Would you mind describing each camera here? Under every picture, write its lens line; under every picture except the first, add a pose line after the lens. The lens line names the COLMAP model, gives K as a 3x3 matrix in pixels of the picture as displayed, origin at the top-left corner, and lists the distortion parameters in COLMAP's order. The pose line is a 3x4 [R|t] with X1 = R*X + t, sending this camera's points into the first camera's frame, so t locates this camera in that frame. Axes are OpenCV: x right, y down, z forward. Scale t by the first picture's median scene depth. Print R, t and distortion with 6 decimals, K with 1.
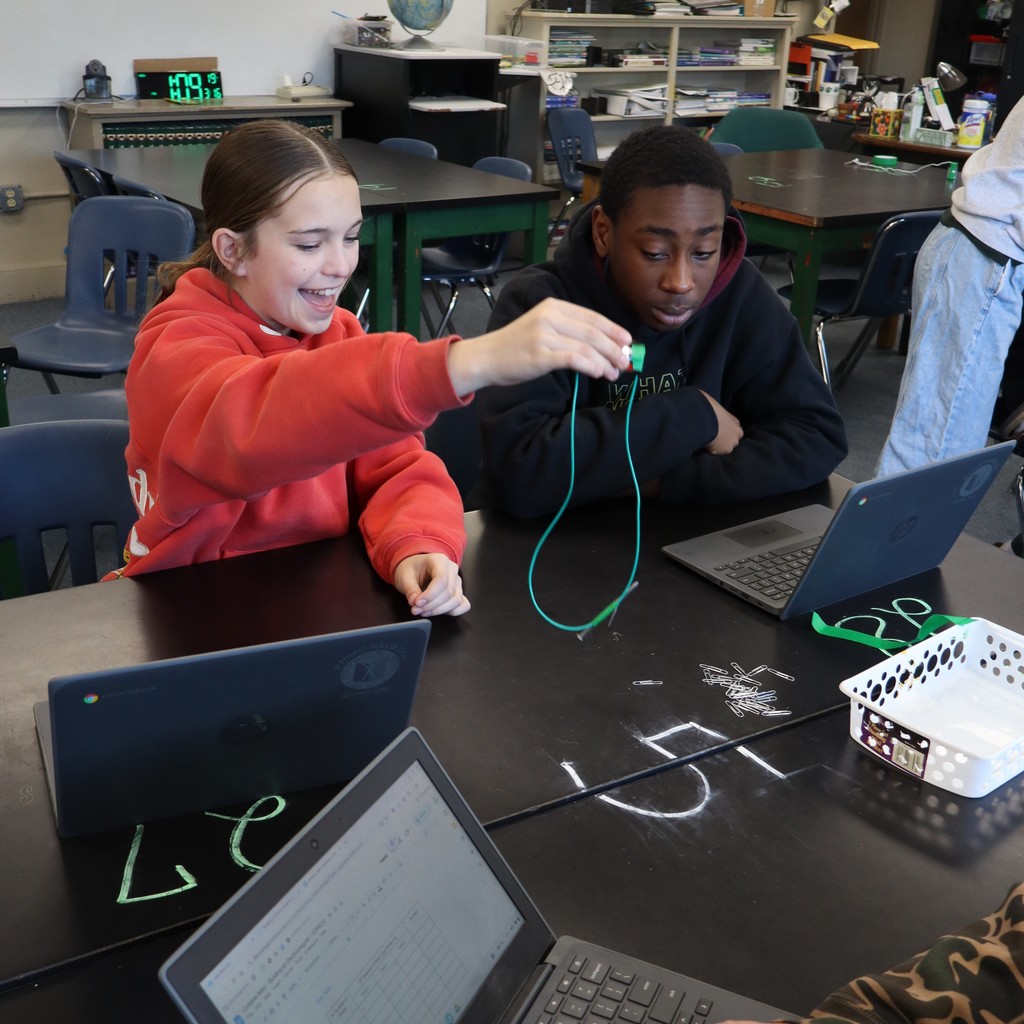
lens RADIAL K [[1431.9, 0, 512.0], [0, 1431.9, 512.0], [0, 0, 1]] dist [0.018516, 0.138332]
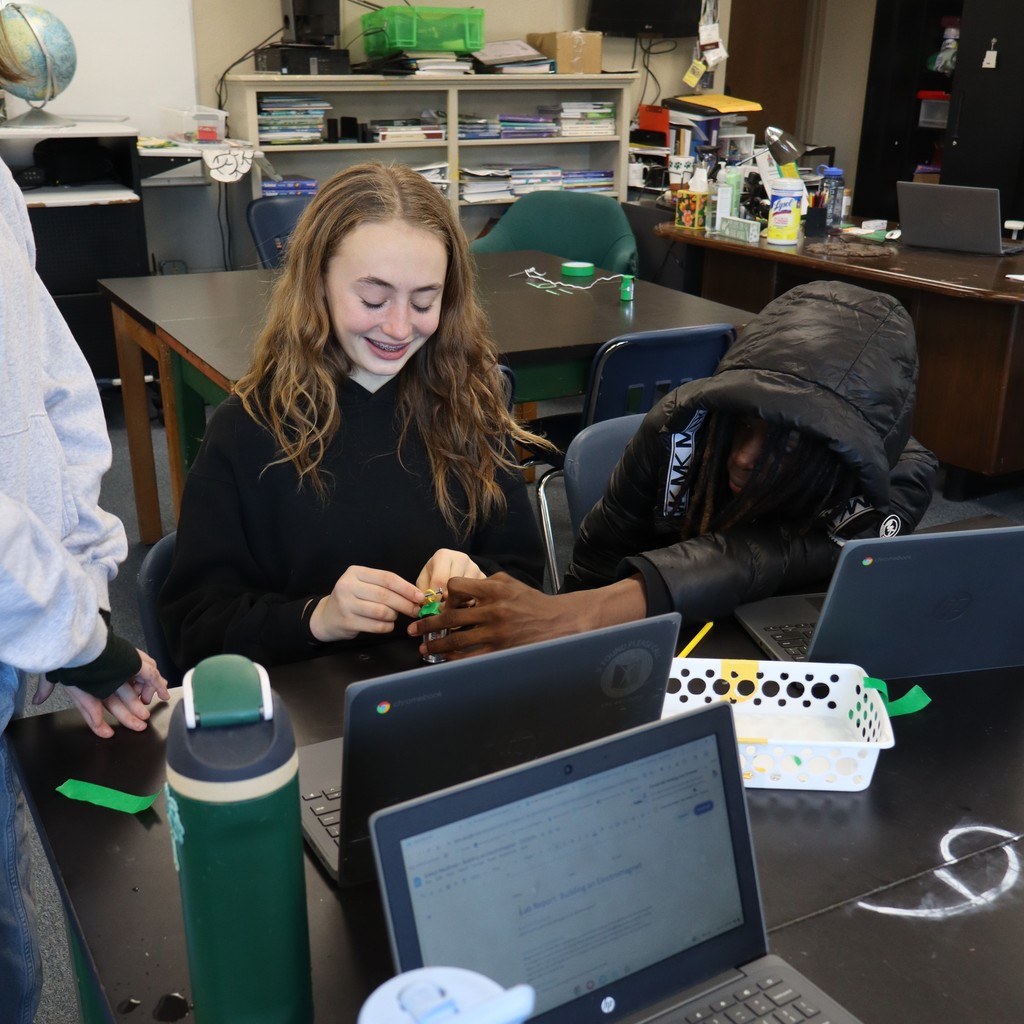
lens RADIAL K [[1431.9, 0, 512.0], [0, 1431.9, 512.0], [0, 0, 1]] dist [0.018516, 0.138332]
pose [[0.990125, 0.009088, -0.139894, 0.248353], [-0.015987, 0.998706, -0.048276, -0.073294], [0.139274, 0.050036, 0.988989, 0.250551]]
